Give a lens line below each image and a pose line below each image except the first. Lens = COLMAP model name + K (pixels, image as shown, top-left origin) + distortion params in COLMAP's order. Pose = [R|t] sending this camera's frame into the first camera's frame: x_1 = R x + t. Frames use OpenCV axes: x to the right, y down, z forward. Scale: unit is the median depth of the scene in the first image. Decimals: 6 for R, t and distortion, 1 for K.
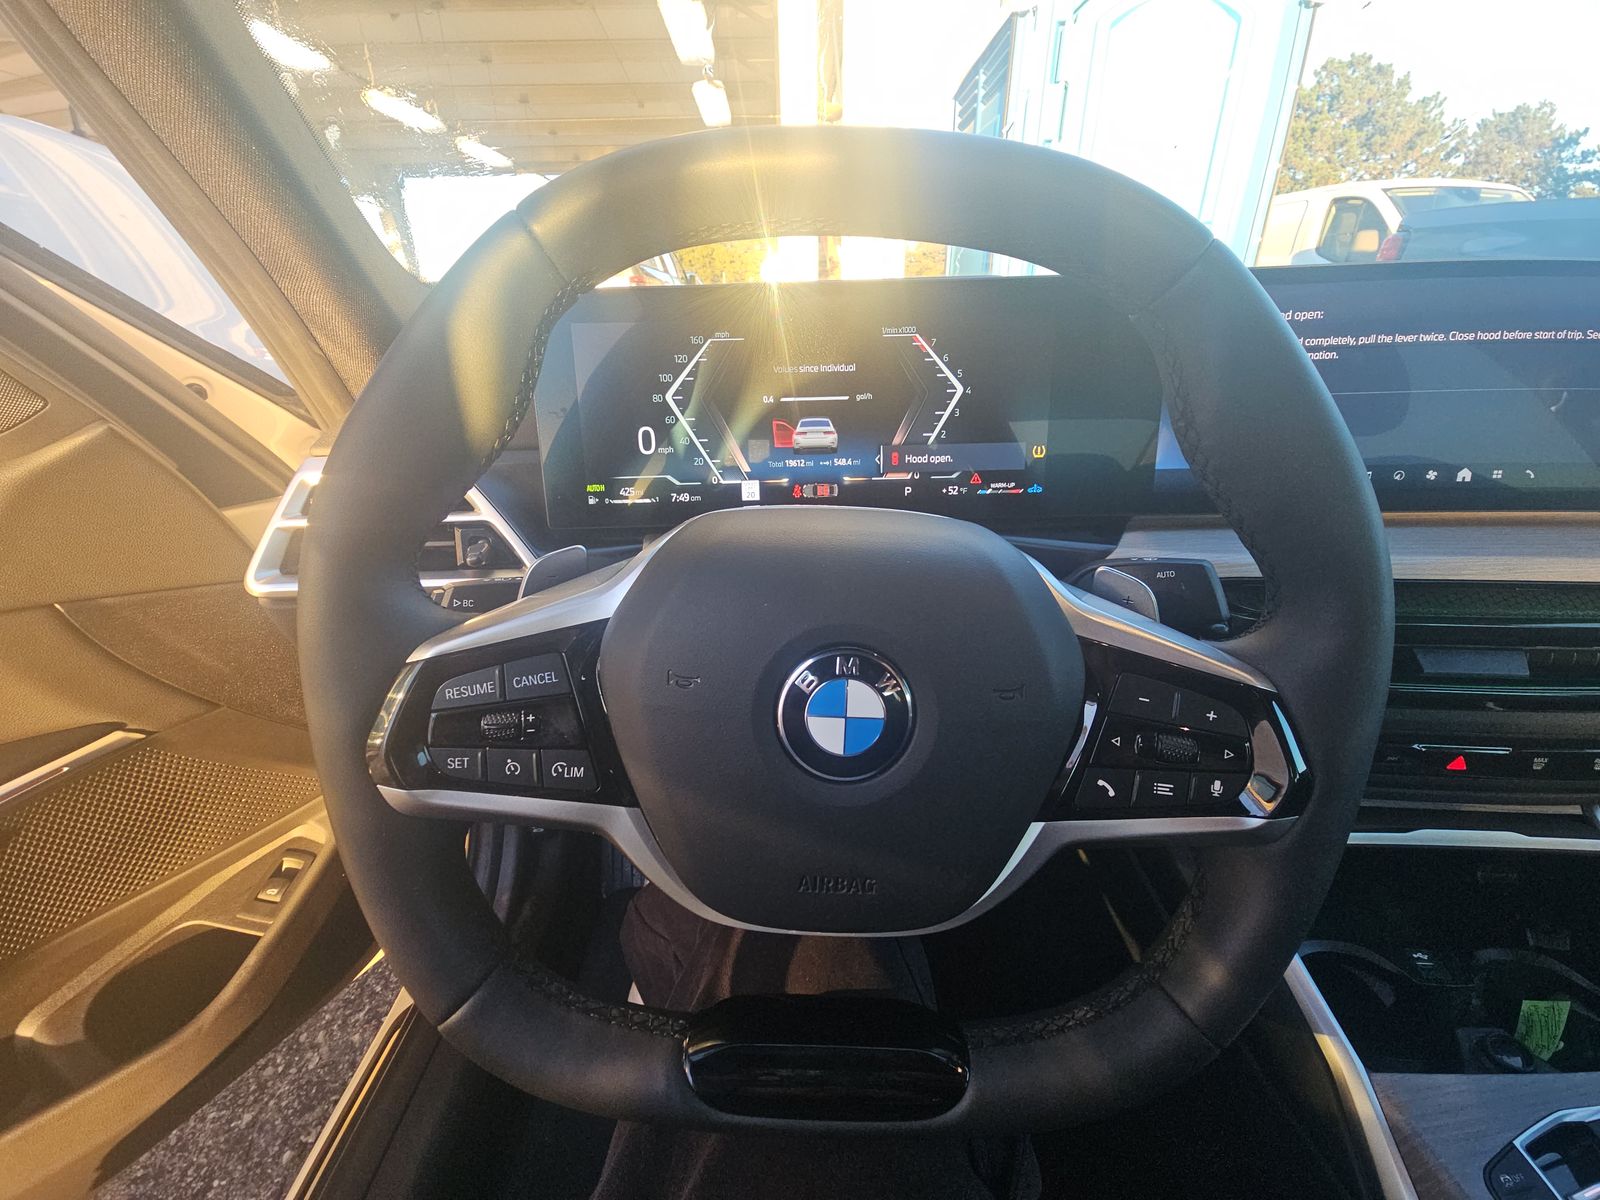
lens RADIAL K [[659.4, 0, 792.9], [0, 659.4, 586.4], [0, 0, 1]] dist [0.002052, -0.002120]
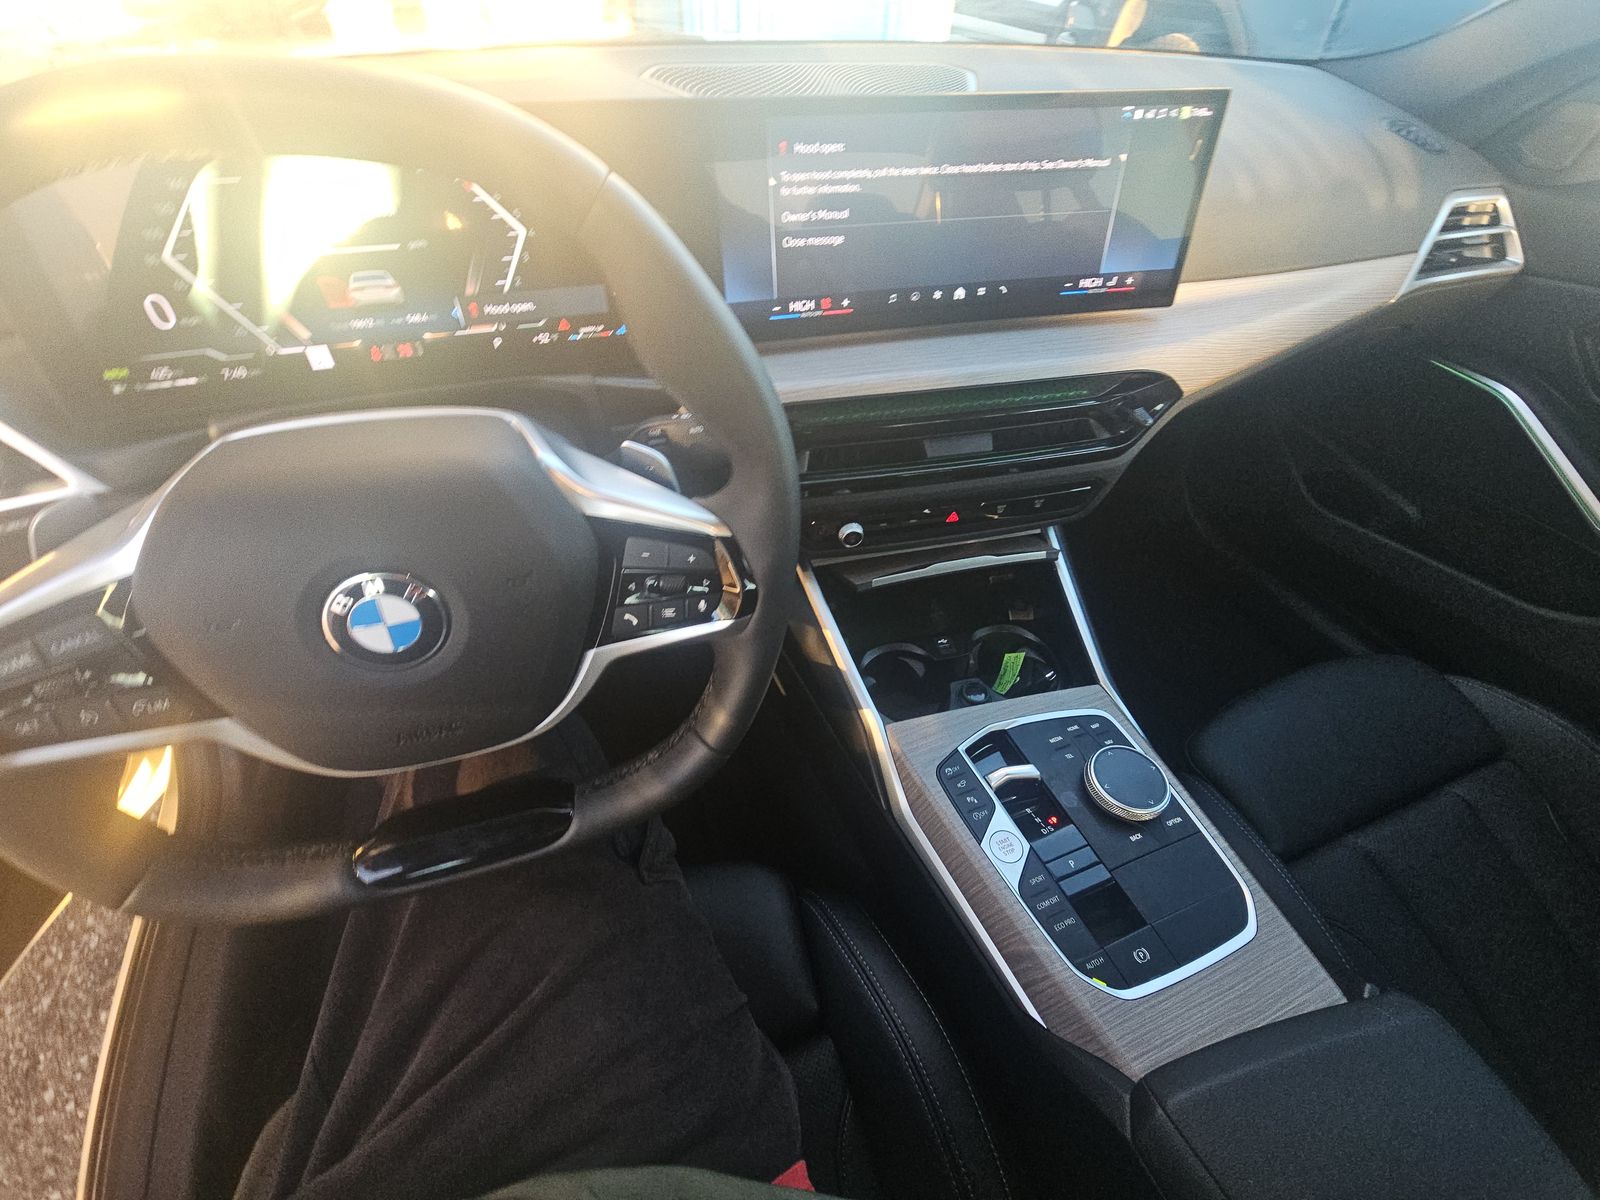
lens RADIAL K [[659.4, 0, 807.1], [0, 659.4, 588.4], [0, 0, 1]] dist [0.002052, -0.002120]
pose [[0.936411, -0.203254, 0.286047, 0.257210], [0.085011, 0.922284, 0.377048, -0.140421], [-0.340453, -0.328755, 0.880916, -0.181907]]
